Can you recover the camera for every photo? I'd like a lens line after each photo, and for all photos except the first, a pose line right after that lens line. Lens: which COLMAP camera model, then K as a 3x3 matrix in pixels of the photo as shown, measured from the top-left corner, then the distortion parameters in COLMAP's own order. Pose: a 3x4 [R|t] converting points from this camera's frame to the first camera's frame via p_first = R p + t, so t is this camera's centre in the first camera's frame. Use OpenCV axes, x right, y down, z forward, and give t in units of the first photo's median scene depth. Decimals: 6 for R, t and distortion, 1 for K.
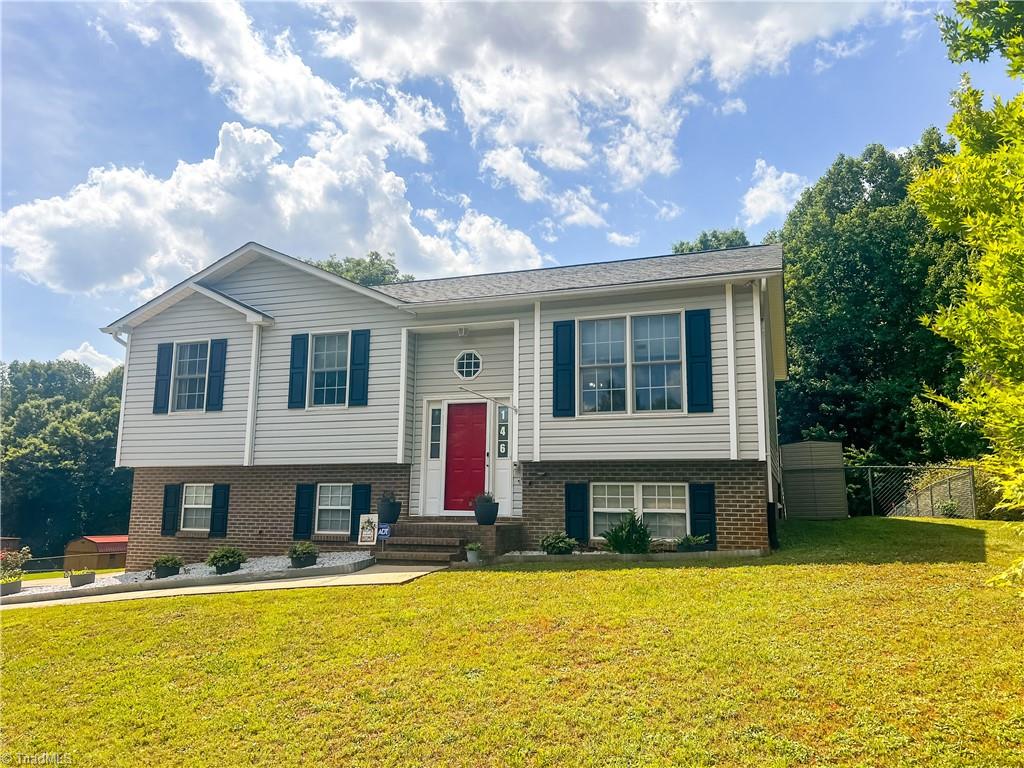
lens RADIAL K [[777.2, 0, 512.0], [0, 777.2, 384.0], [0, 0, 1]] dist [0.002738, -0.003067]
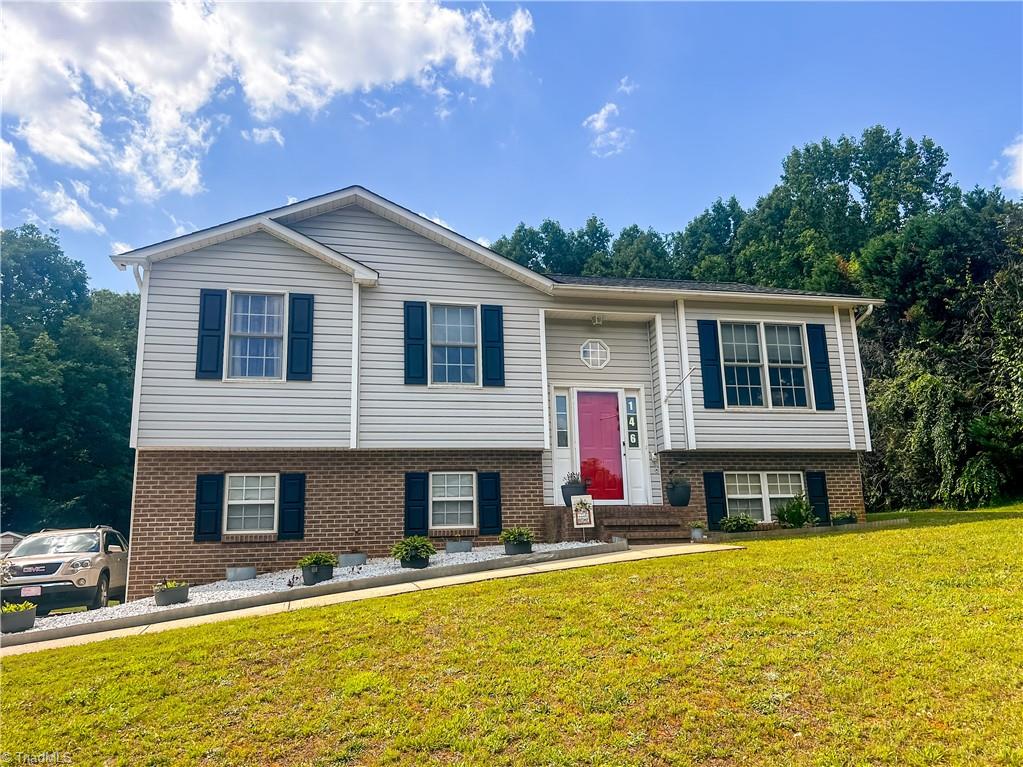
lens RADIAL K [[809.7, 0, 511.5], [0, 809.7, 383.5], [0, 0, 1]] dist [0.056433, -0.003818]
pose [[0.840099, 0.084657, 0.535787, -0.686776], [-0.050234, 0.995644, -0.078550, 0.098193], [-0.540103, 0.039075, 0.840692, 0.183875]]
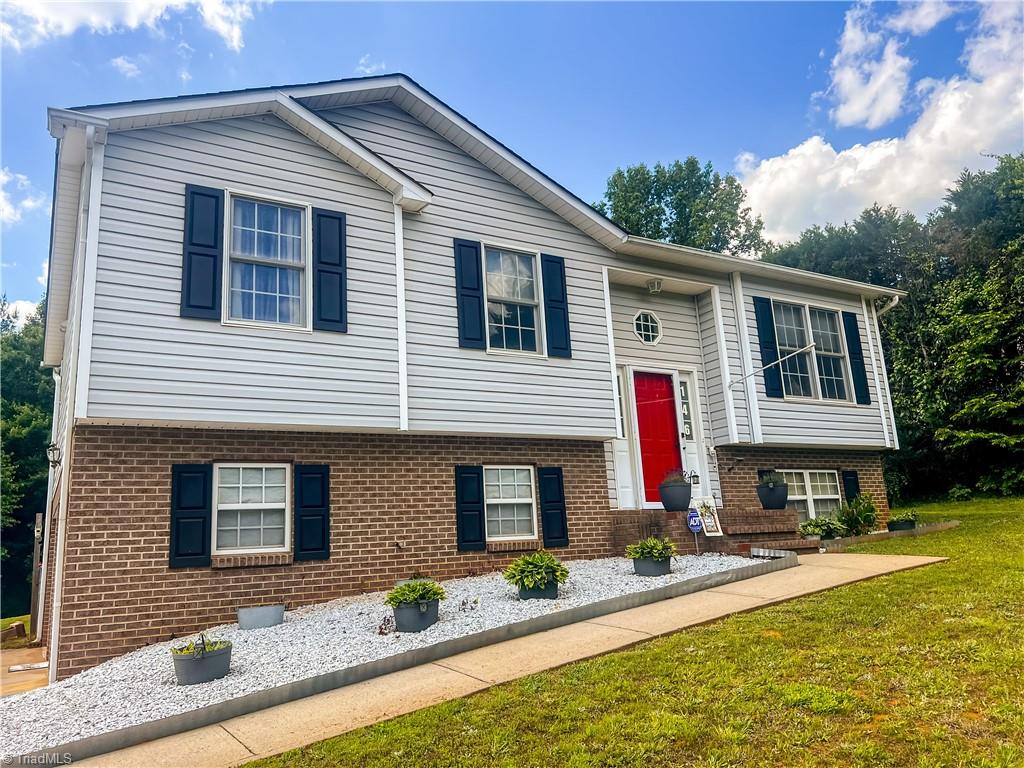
lens RADIAL K [[780.8, 0, 509.6], [0, 780.8, 375.4], [0, 0, 1]] dist [0.049805, 0.000097]
pose [[0.632594, 0.130449, 0.763419, -0.771347], [-0.062450, 0.991095, -0.117605, 0.131991], [-0.771962, 0.026721, 0.635107, 0.571452]]
